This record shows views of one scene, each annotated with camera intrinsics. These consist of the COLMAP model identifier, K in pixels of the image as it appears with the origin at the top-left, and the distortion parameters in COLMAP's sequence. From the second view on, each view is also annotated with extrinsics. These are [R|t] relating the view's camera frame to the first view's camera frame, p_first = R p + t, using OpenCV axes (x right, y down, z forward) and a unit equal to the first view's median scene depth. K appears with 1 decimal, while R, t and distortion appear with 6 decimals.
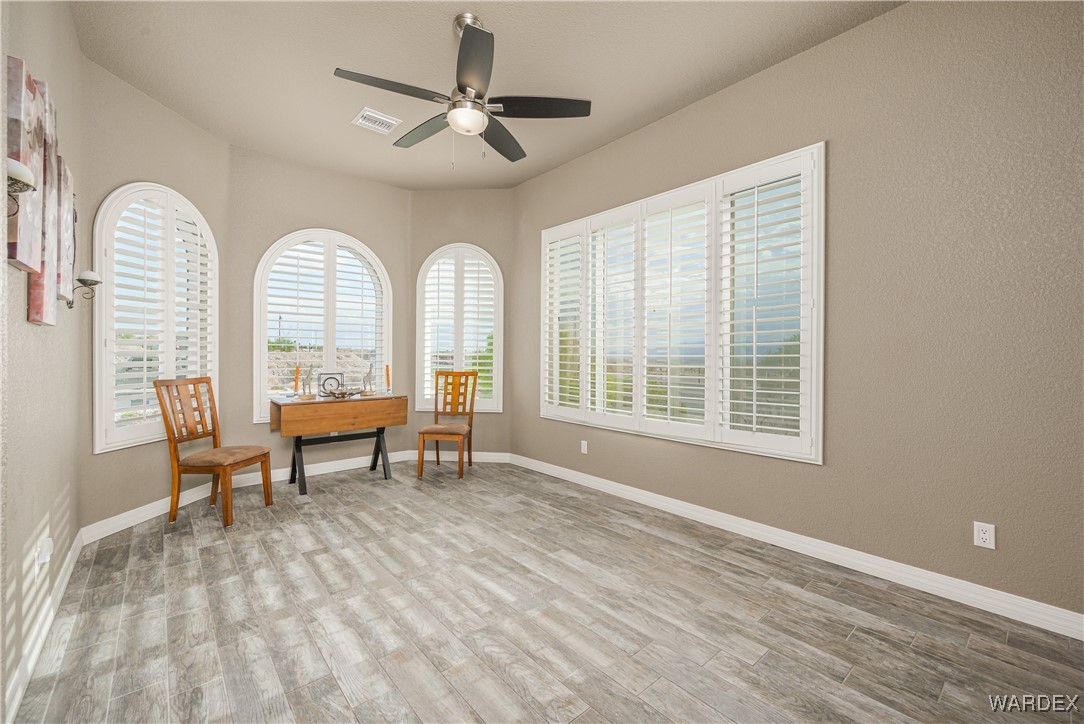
lens RADIAL K [[441.8, 0, 526.8], [0, 441.8, 355.8], [0, 0, 1]] dist [-0.001477, -0.000176]
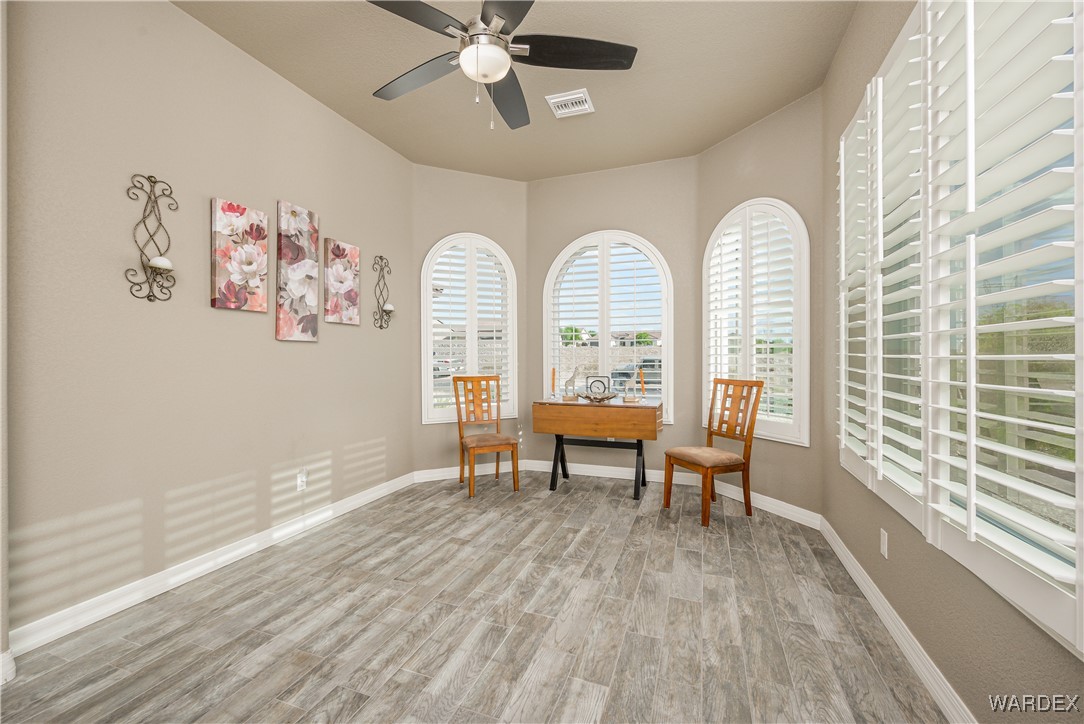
lens RADIAL K [[441.8, 0, 548.2], [0, 441.8, 358.9], [0, 0, 1]] dist [-0.001477, -0.000176]
pose [[0.490058, -0.003675, -0.871682, 0.471410], [0.002324, 0.999993, -0.002910, 0.004341], [0.871687, -0.000600, 0.490063, 0.549555]]
